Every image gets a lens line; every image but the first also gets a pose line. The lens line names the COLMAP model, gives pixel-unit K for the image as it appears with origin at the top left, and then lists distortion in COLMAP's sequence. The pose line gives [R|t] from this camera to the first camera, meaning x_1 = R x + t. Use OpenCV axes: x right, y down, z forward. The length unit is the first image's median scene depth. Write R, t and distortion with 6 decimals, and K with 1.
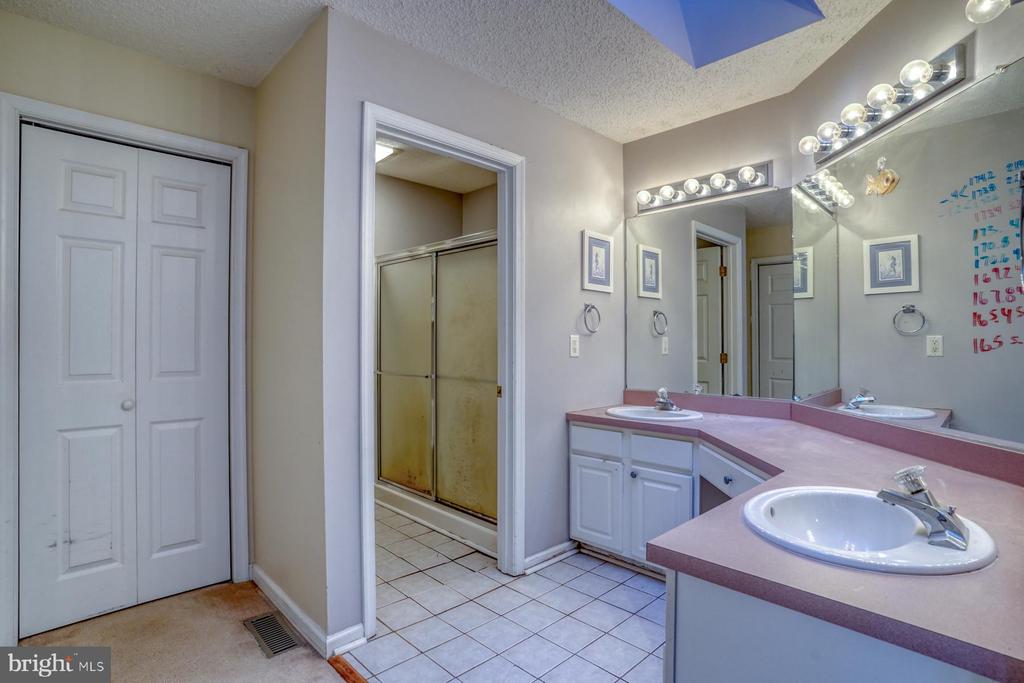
lens RADIAL K [[520.4, 0, 512.0], [0, 520.4, 341.5], [0, 0, 1]] dist [-0.084585, 0.043667]
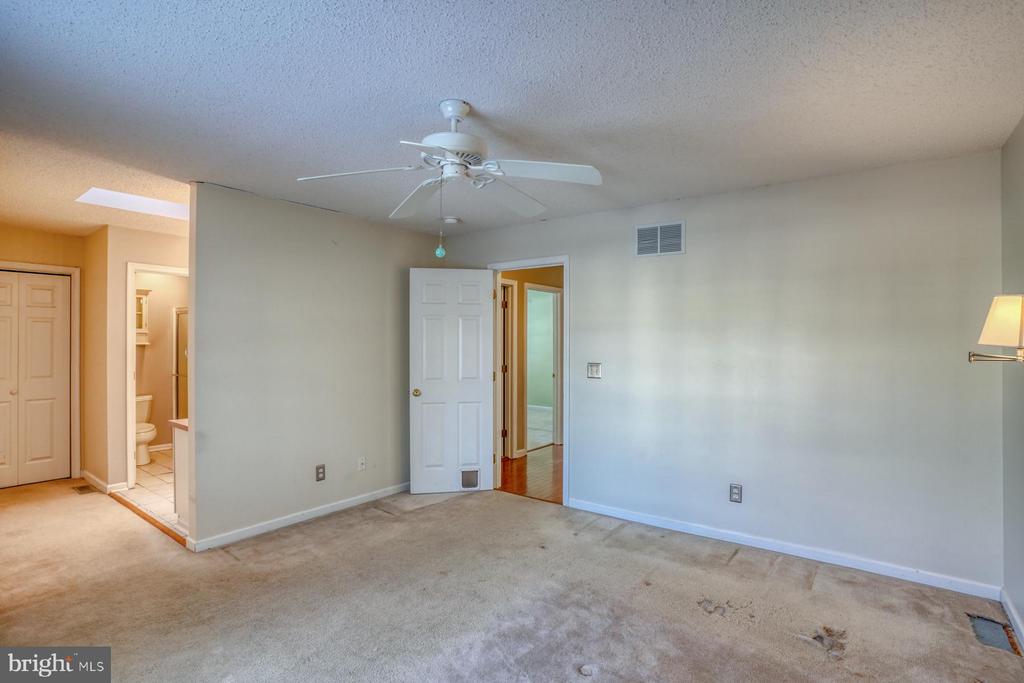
lens RADIAL K [[520.4, 0, 512.0], [0, 520.4, 341.5], [0, 0, 1]] dist [-0.084585, 0.043667]
pose [[0.988842, 0.002472, 0.148949, 1.018827], [-0.003024, 0.999989, 0.003480, -0.103809], [-0.148939, -0.003891, 0.988839, -1.420557]]
